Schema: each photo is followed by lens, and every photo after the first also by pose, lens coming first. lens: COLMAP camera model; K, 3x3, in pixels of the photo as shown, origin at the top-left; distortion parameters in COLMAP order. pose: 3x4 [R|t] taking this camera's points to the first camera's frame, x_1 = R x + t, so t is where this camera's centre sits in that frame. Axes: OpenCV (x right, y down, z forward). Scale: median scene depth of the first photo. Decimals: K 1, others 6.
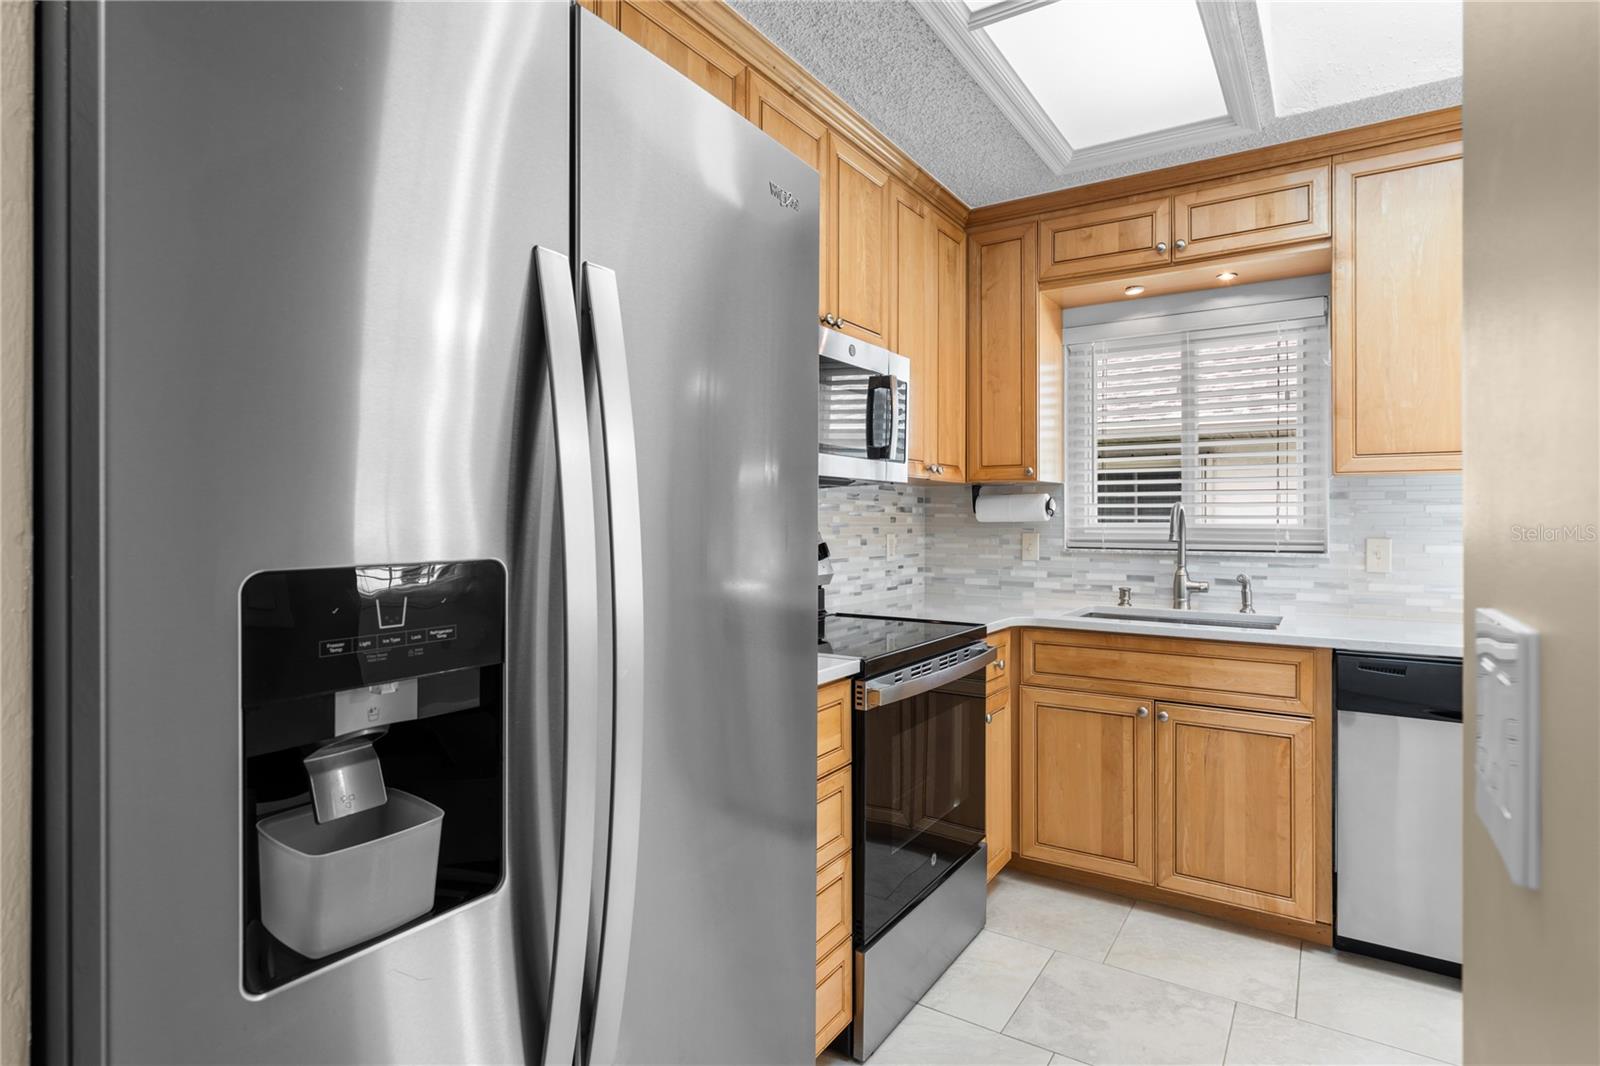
lens RADIAL K [[840.1, 0, 797.5], [0, 840.1, 518.8], [0, 0, 1]] dist [0.000622, 0.001160]
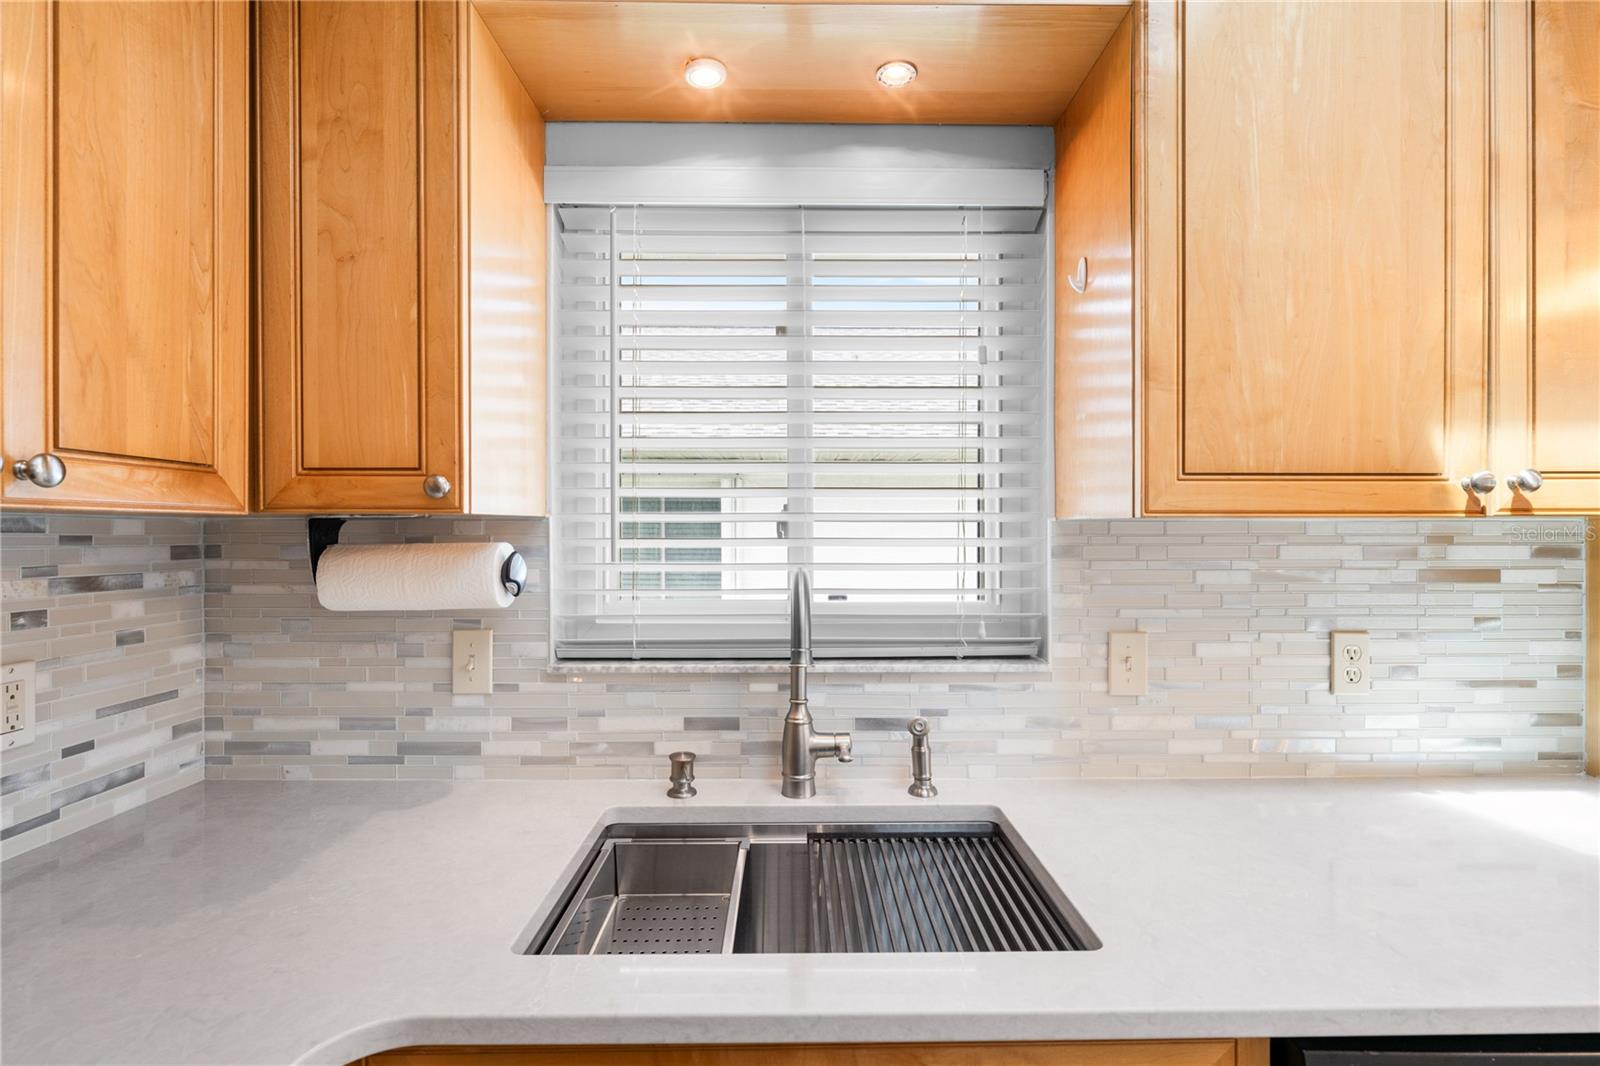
lens RADIAL K [[746.8, 0, 809.6], [0, 746.8, 536.3], [0, 0, 1]] dist [-0.002246, -0.000181]
pose [[0.829091, -0.003315, 0.559104, 0.234453], [0.000678, 0.999988, 0.004924, -0.037768], [-0.559113, -0.003703, 0.829083, 0.663255]]
